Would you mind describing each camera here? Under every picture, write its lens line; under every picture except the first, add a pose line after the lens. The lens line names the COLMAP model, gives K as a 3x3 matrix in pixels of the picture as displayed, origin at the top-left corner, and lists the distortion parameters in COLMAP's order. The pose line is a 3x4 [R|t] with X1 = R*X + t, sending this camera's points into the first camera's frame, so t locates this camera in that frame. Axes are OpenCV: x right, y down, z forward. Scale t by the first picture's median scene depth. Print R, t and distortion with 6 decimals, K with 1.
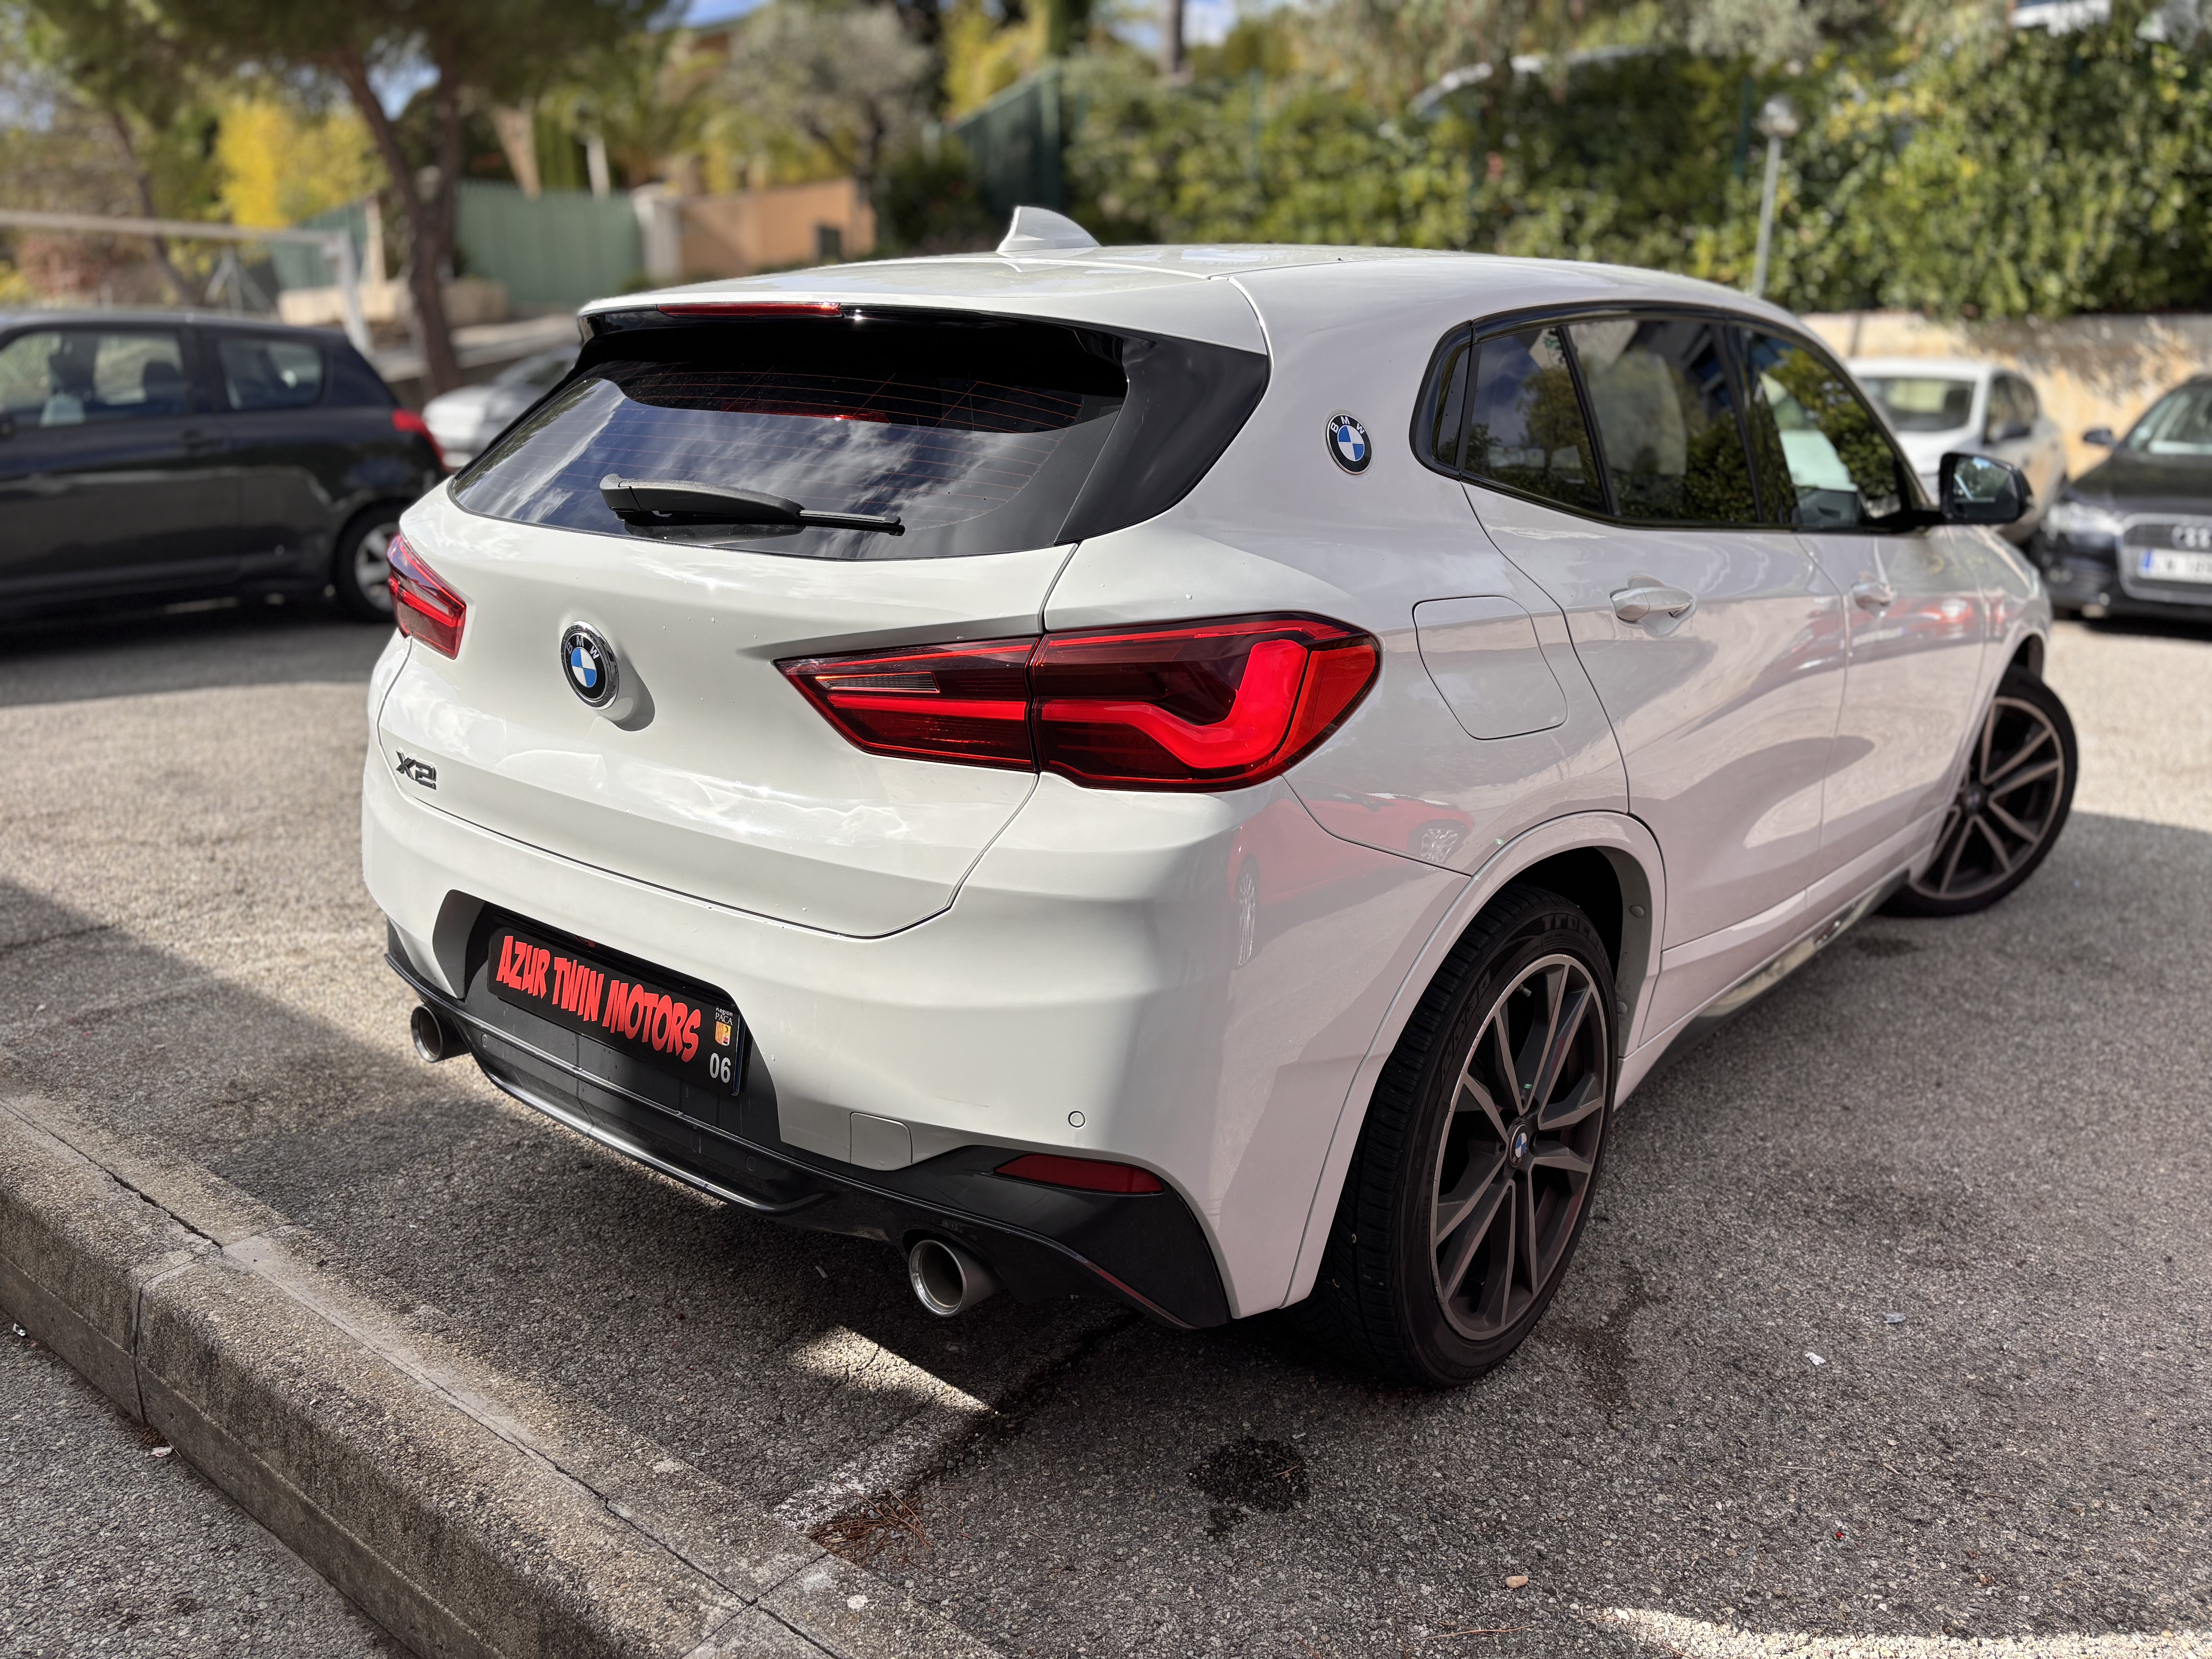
lens RADIAL K [[1677.8, 0, 1104.2], [0, 1677.8, 829.0], [0, 0, 1]] dist [0.057385, -0.053635]
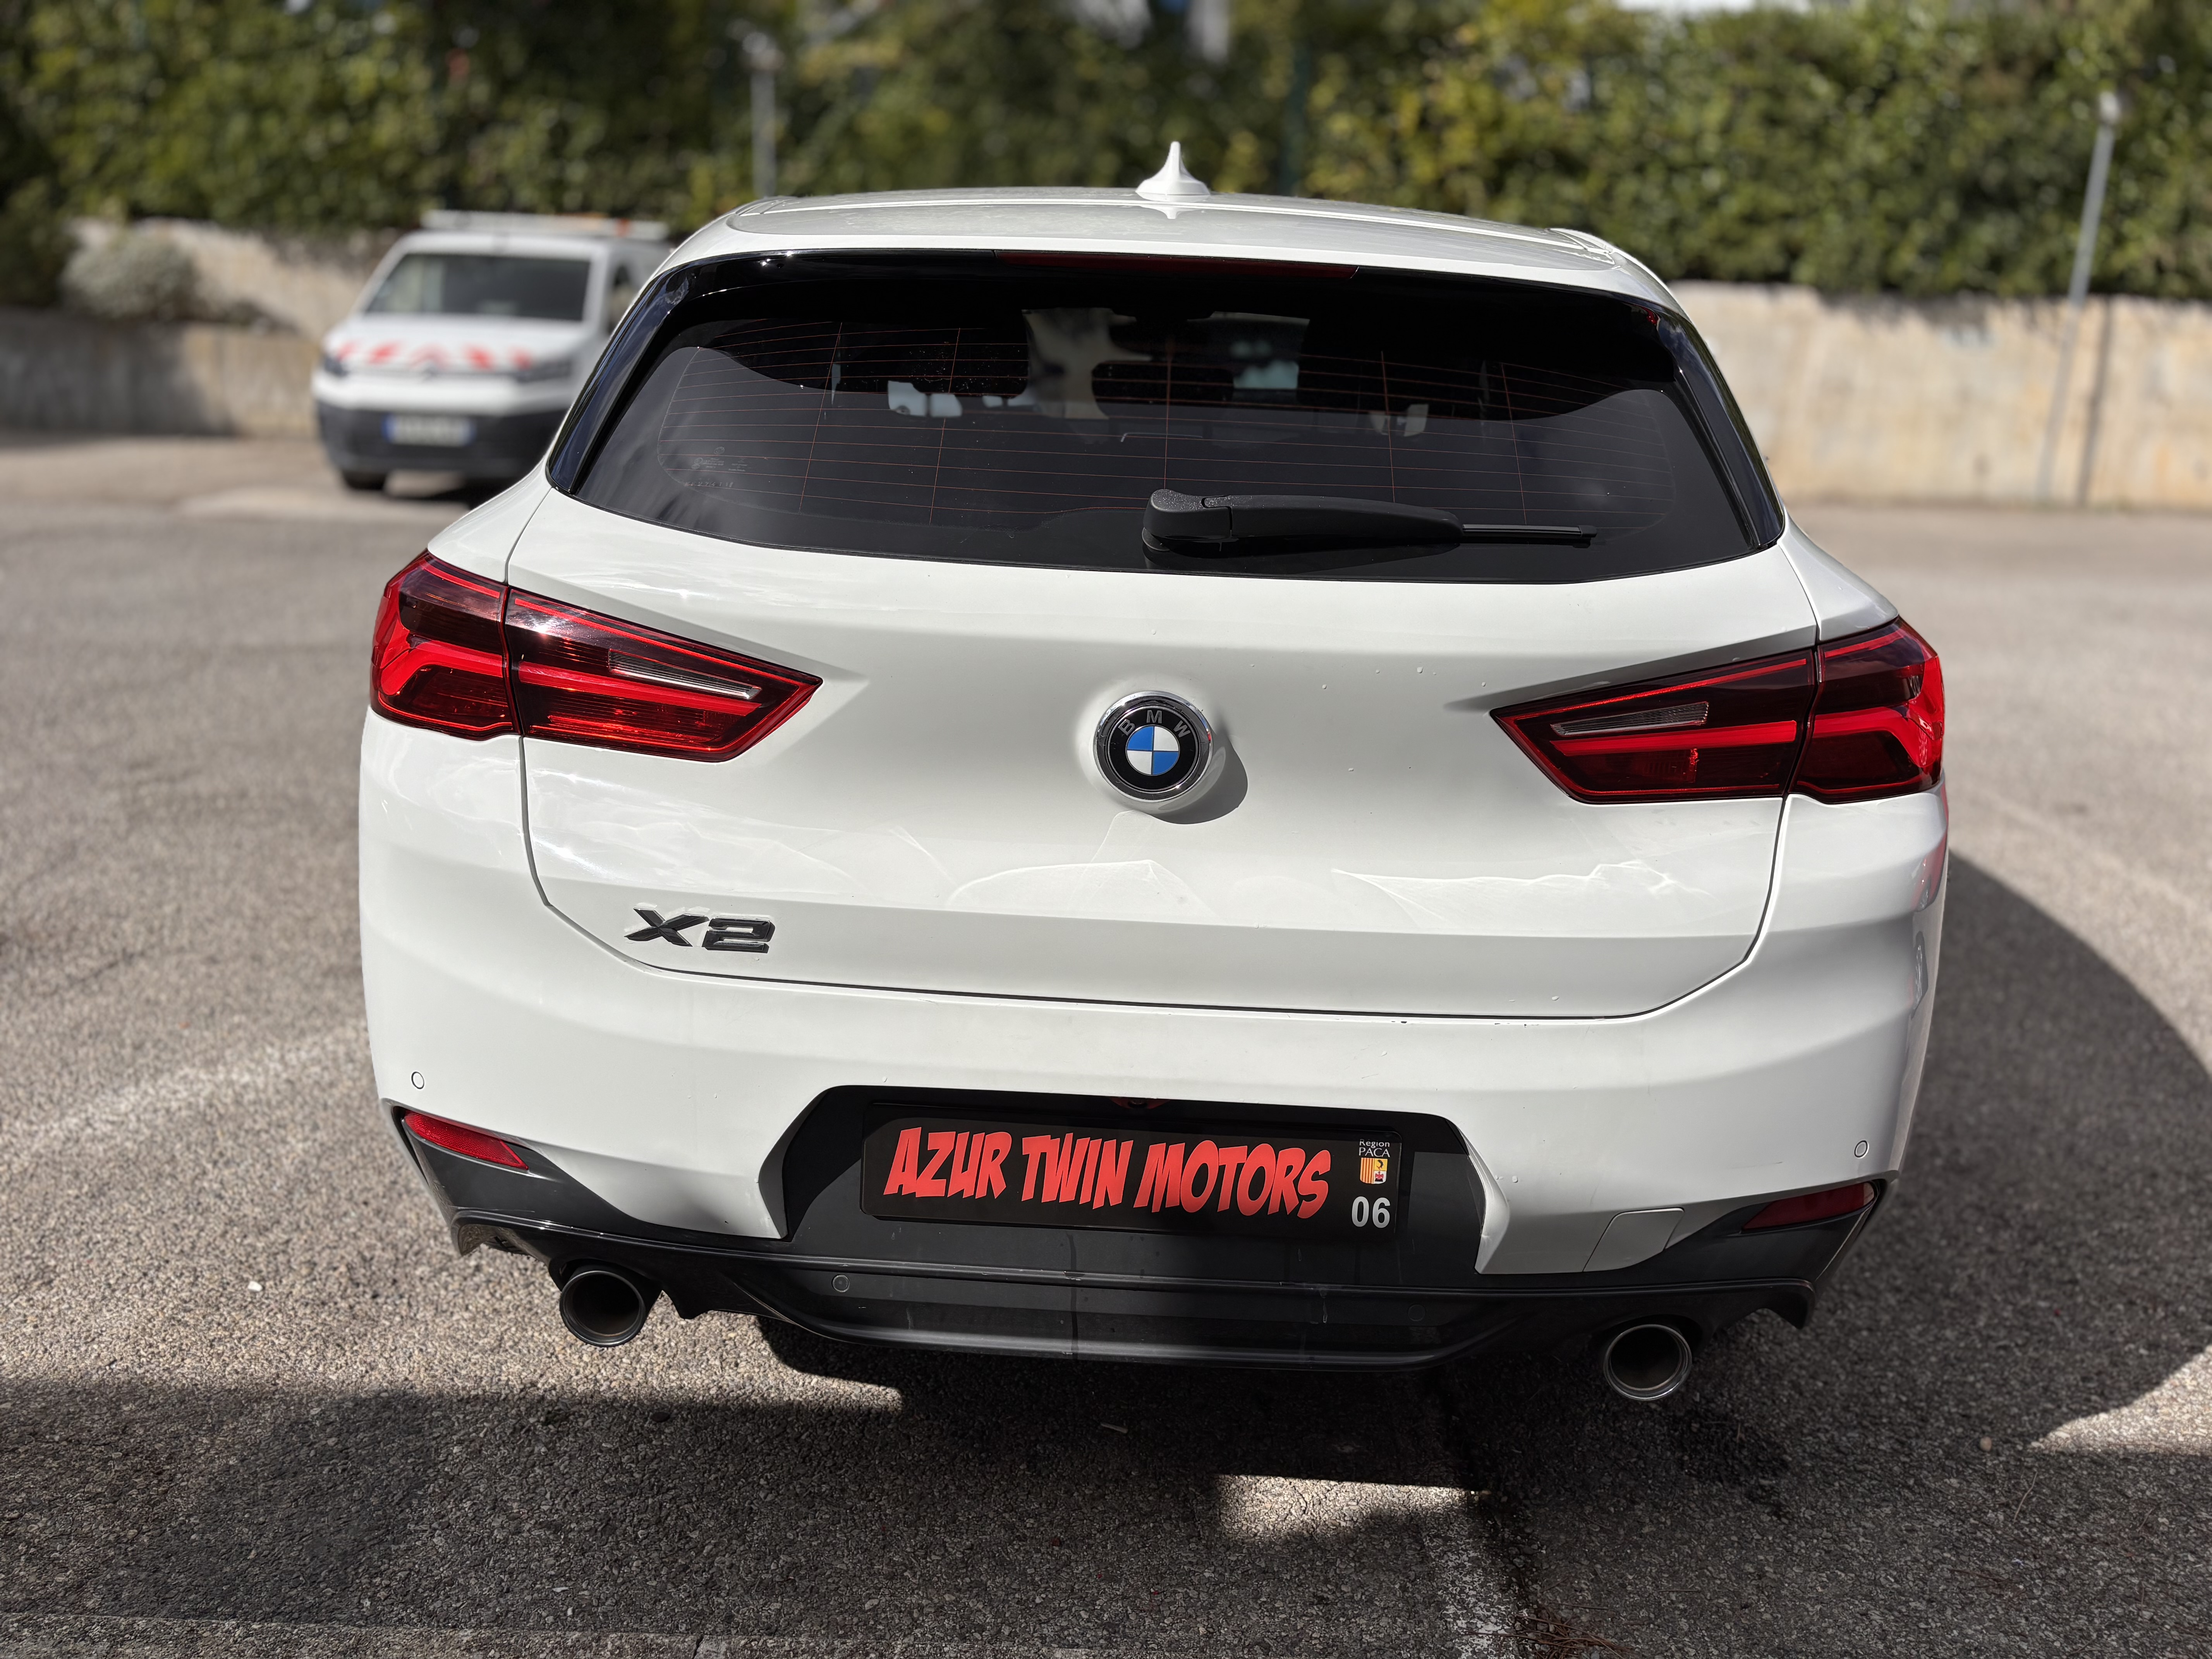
lens RADIAL K [[1677.8, 0, 1105.8], [0, 1677.8, 827.6], [0, 0, 1]] dist [0.057385, -0.053635]
pose [[0.799582, -0.164435, 0.577607, -0.710758], [0.139487, 0.986333, 0.087700, -0.121363], [-0.584134, 0.010445, 0.811590, 0.376183]]
